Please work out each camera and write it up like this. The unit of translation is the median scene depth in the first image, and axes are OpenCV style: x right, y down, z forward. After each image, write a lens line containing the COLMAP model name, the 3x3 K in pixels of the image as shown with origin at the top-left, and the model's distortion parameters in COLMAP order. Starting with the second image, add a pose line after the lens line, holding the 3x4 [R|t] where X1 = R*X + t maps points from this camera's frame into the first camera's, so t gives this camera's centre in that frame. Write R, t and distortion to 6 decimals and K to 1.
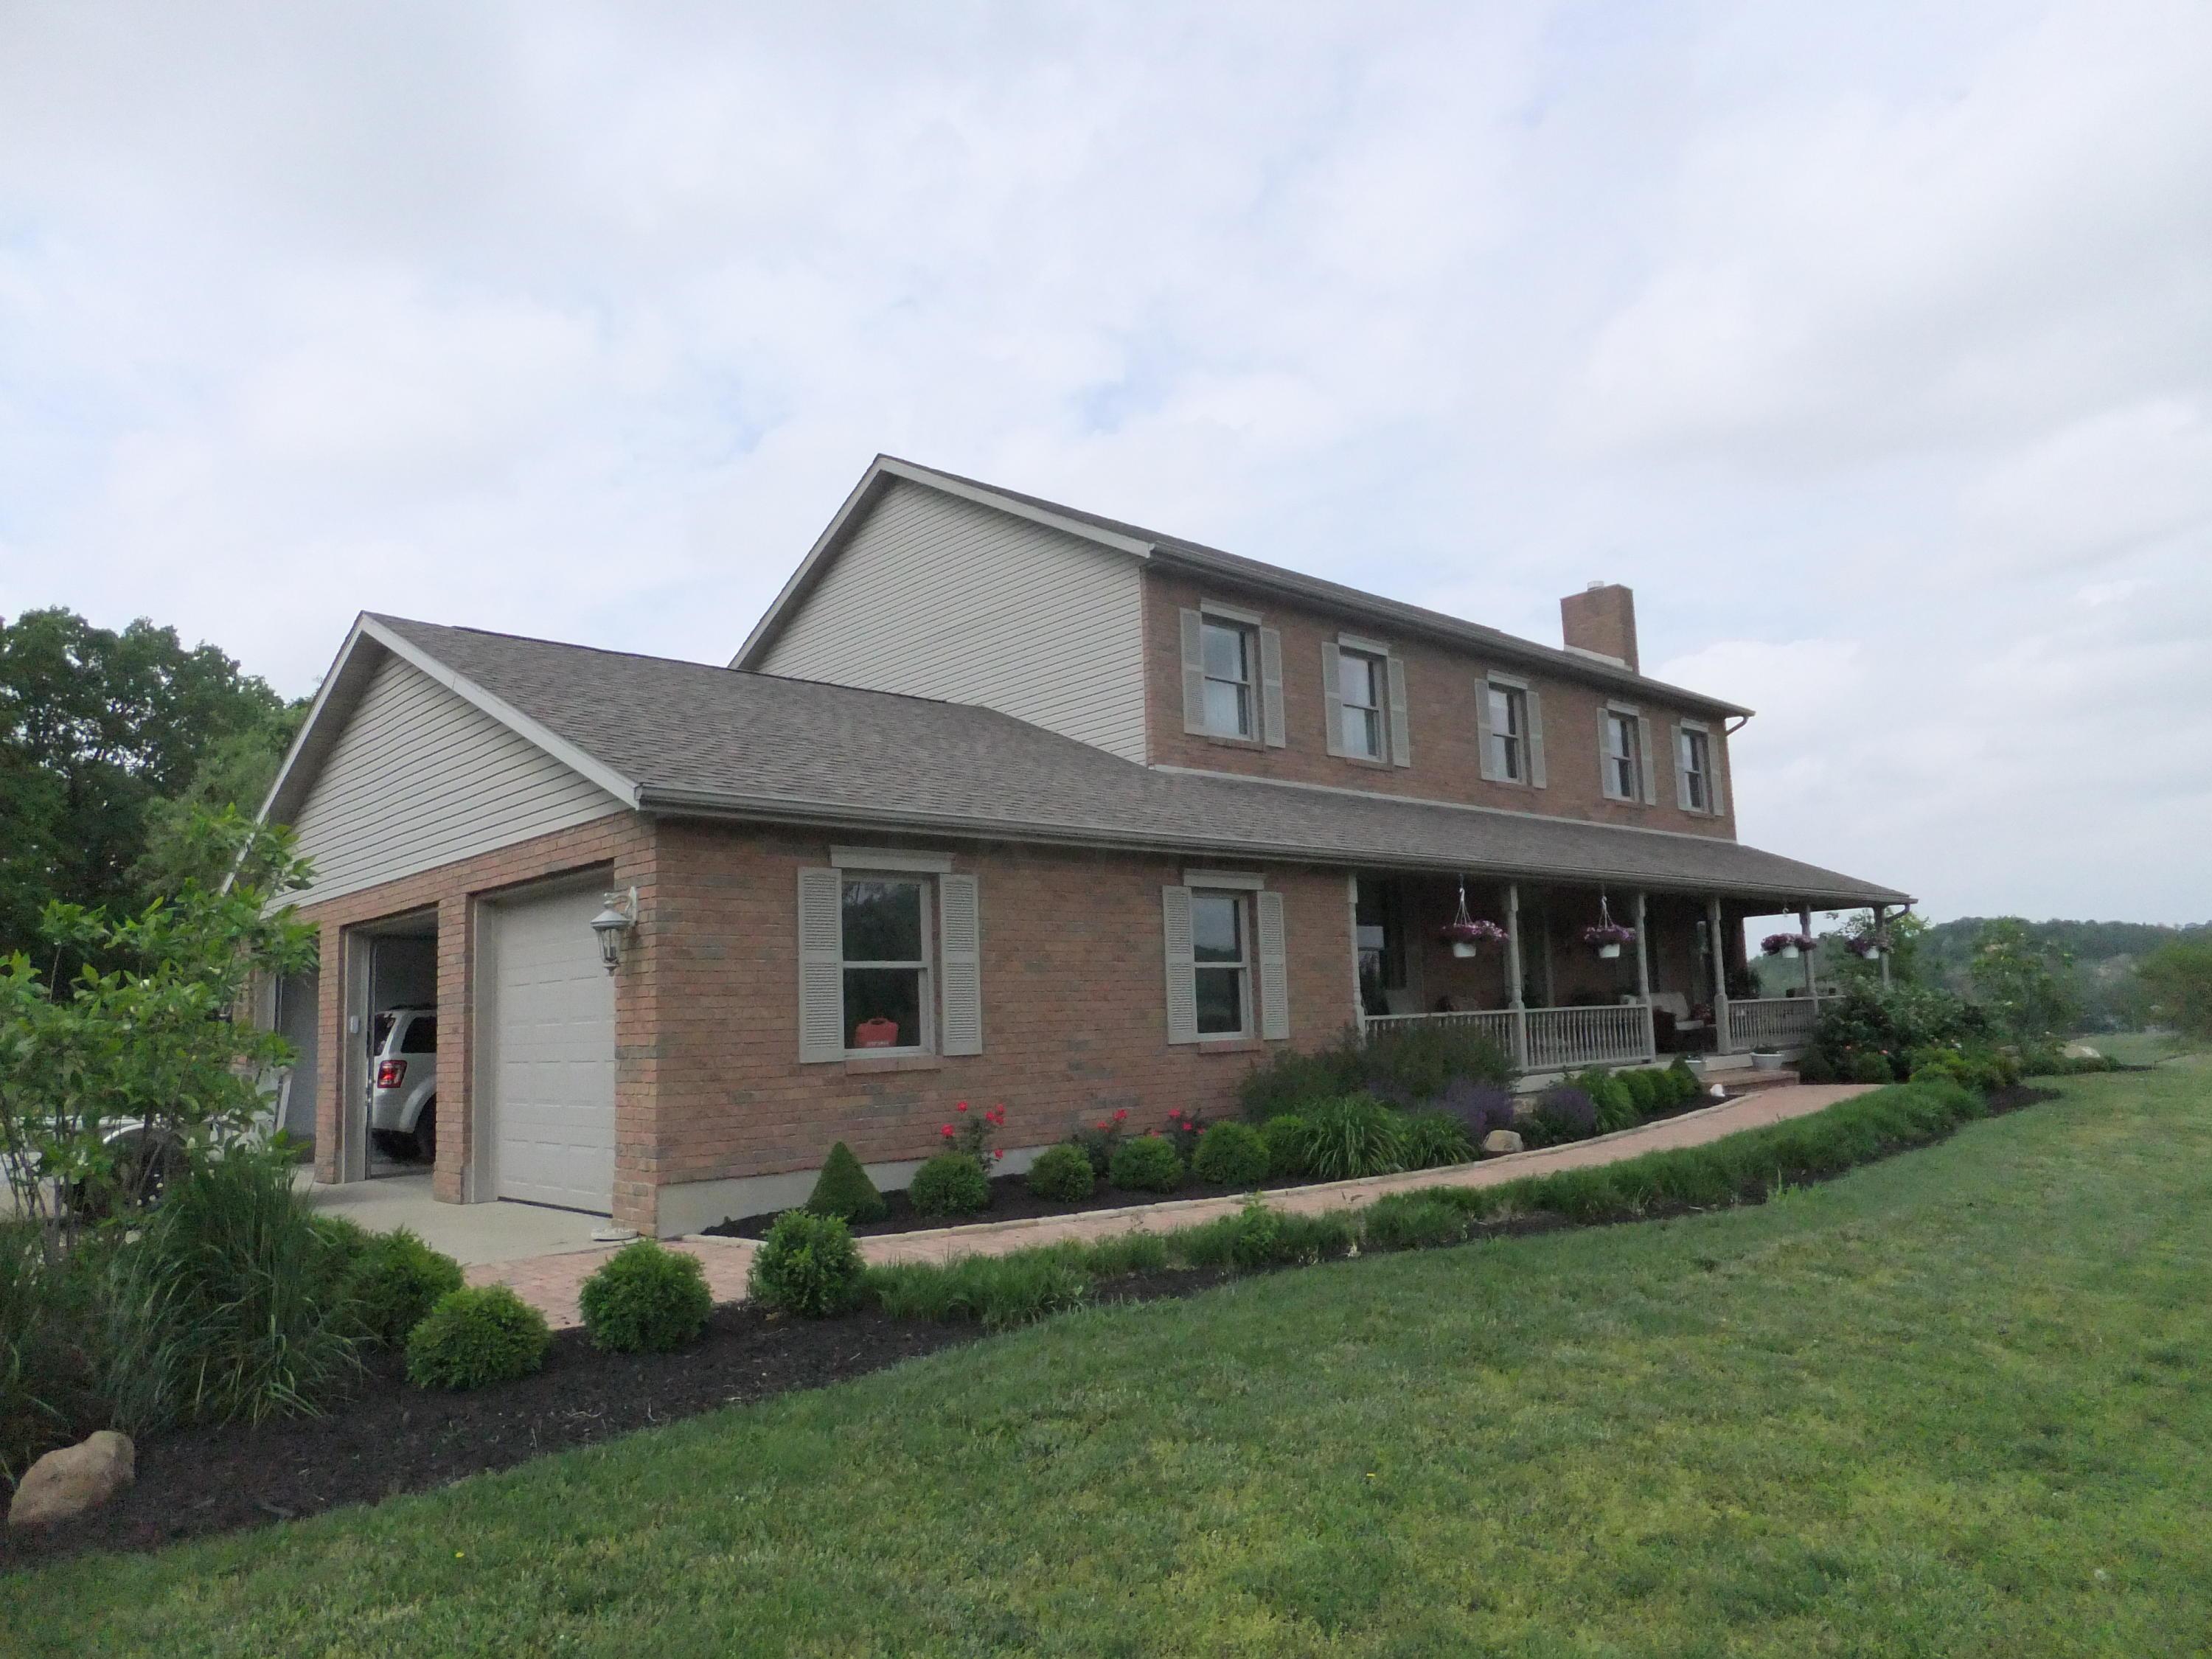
lens RADIAL K [[1510.6, 0, 1102.3], [0, 1510.6, 838.6], [0, 0, 1]] dist [-0.031841, 0.011170]
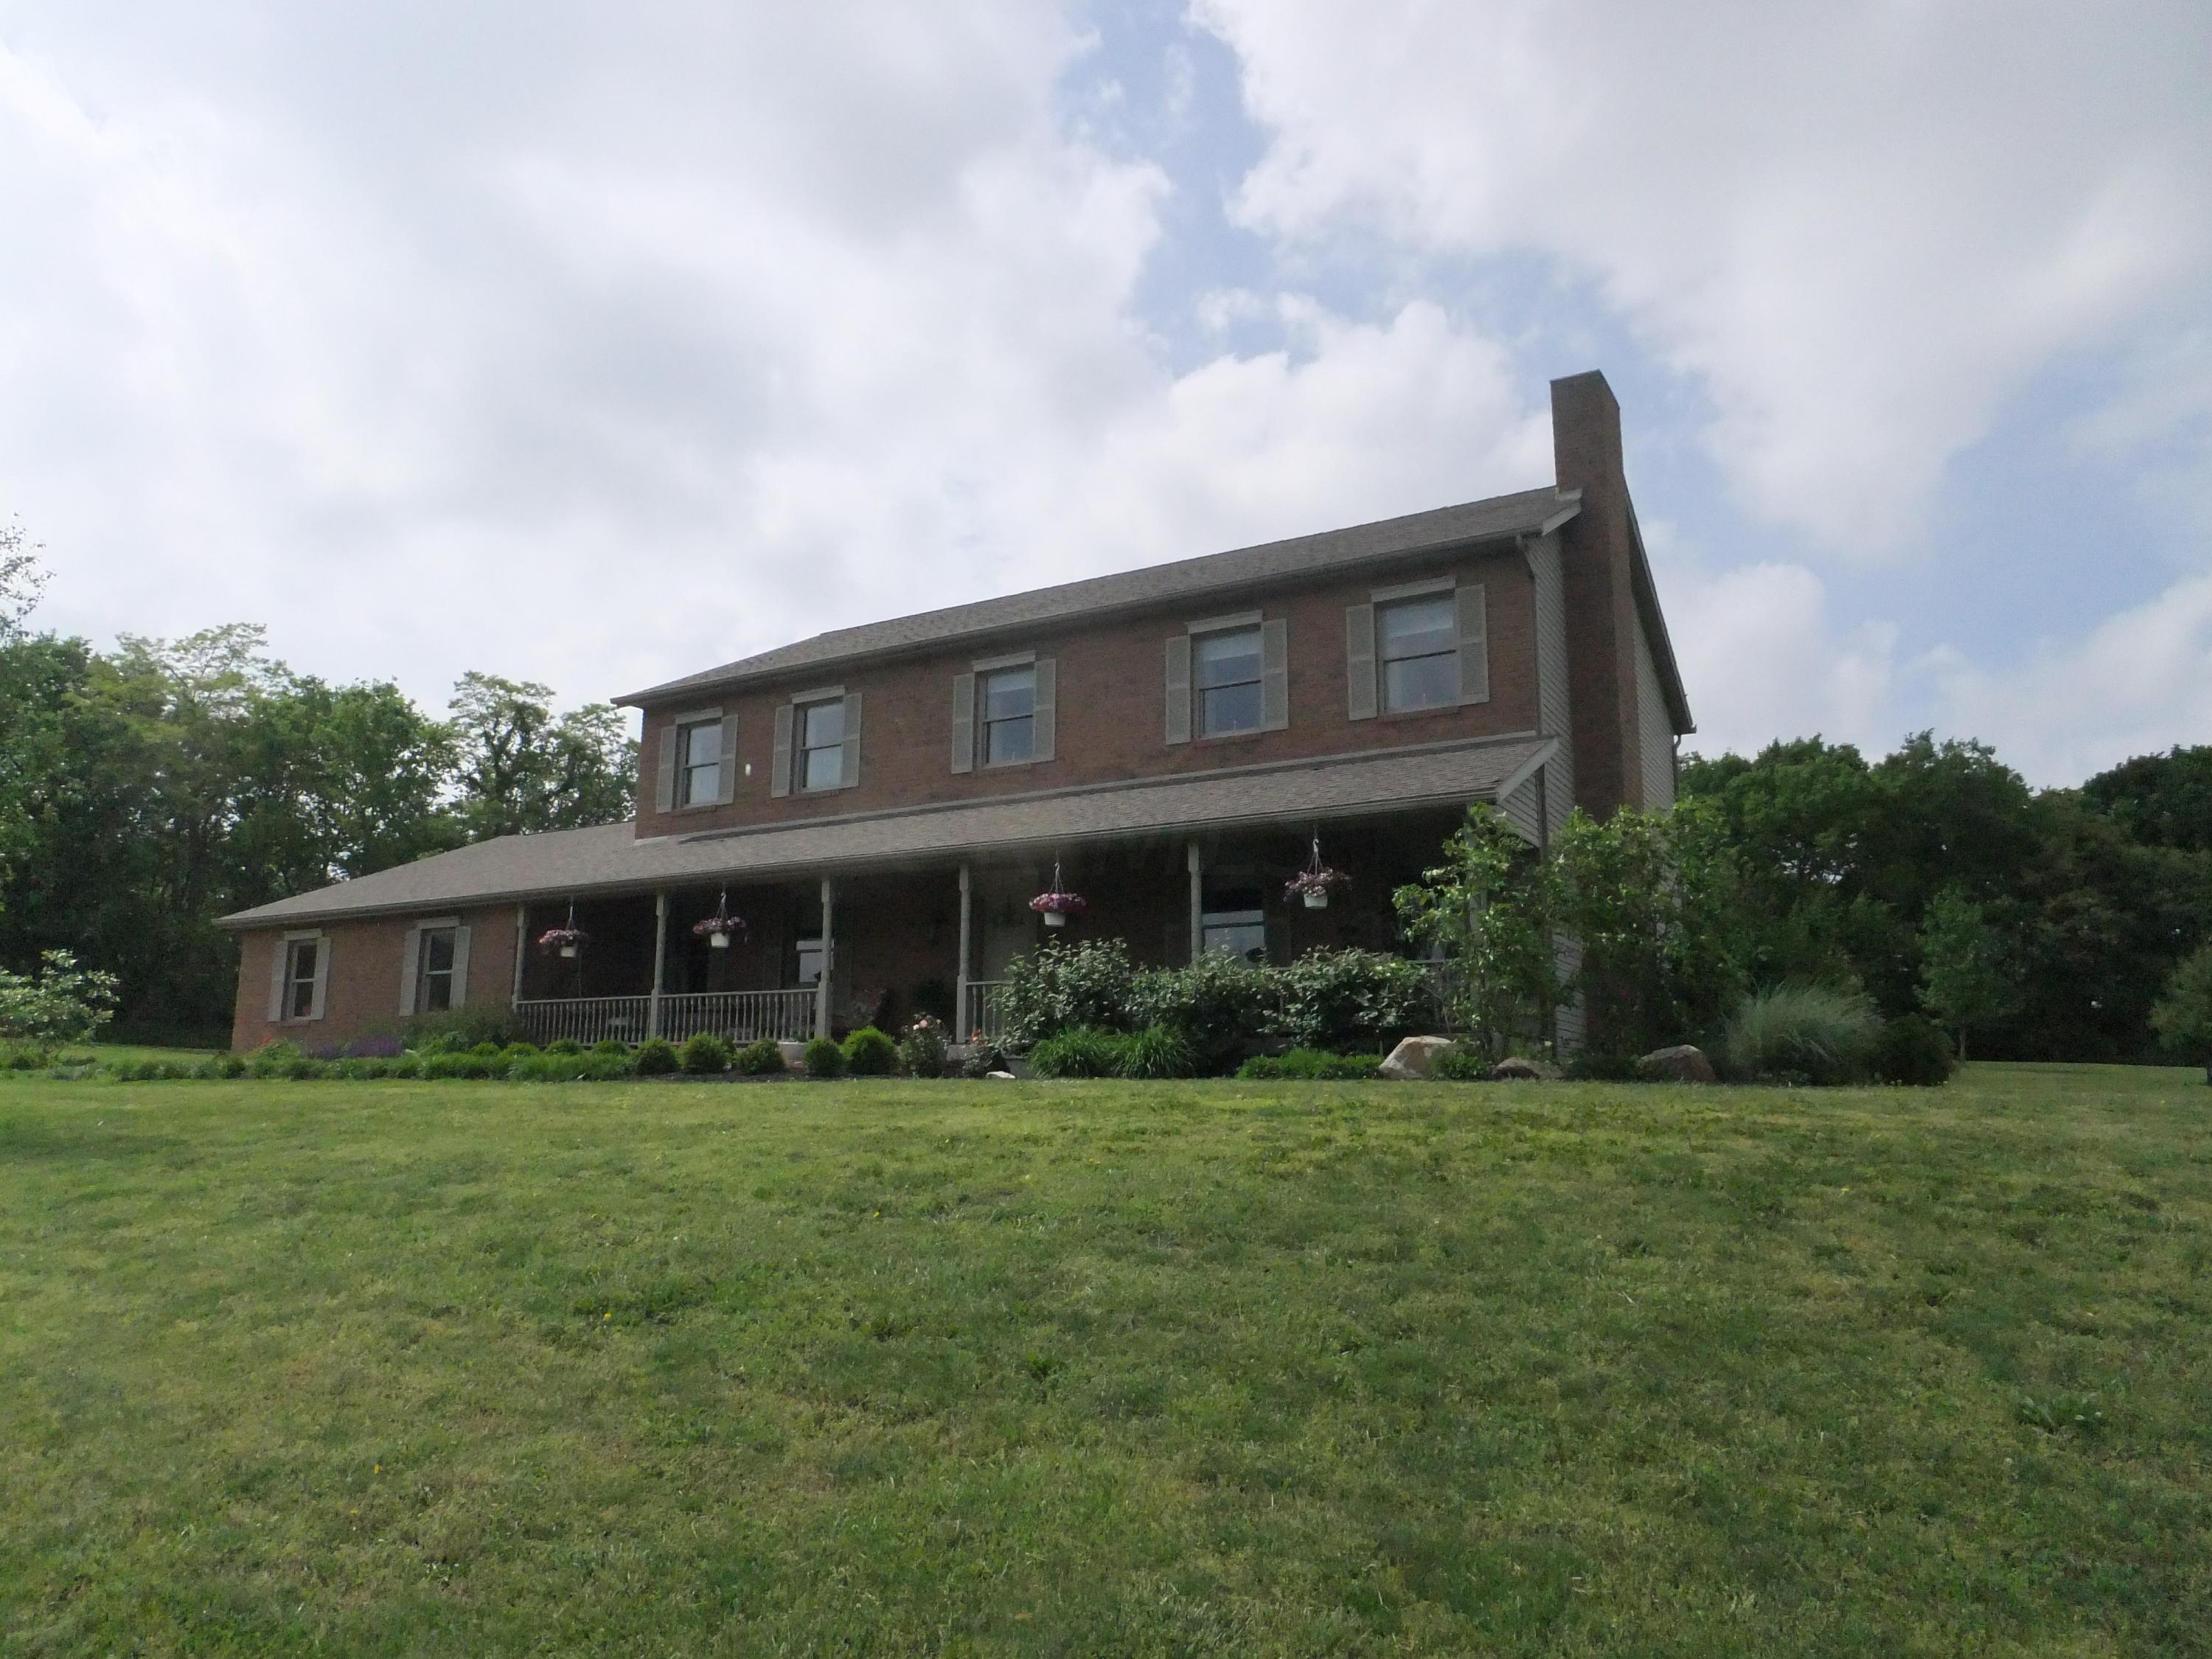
lens RADIAL K [[1526.0, 0, 1119.7], [0, 1526.0, 855.4], [0, 0, 1]] dist [-0.063781, 0.042105]
pose [[0.287823, -0.127133, -0.949208, 2.106183], [0.105464, 0.989329, -0.100527, 0.222298], [0.951859, -0.071173, 0.298160, 1.322982]]
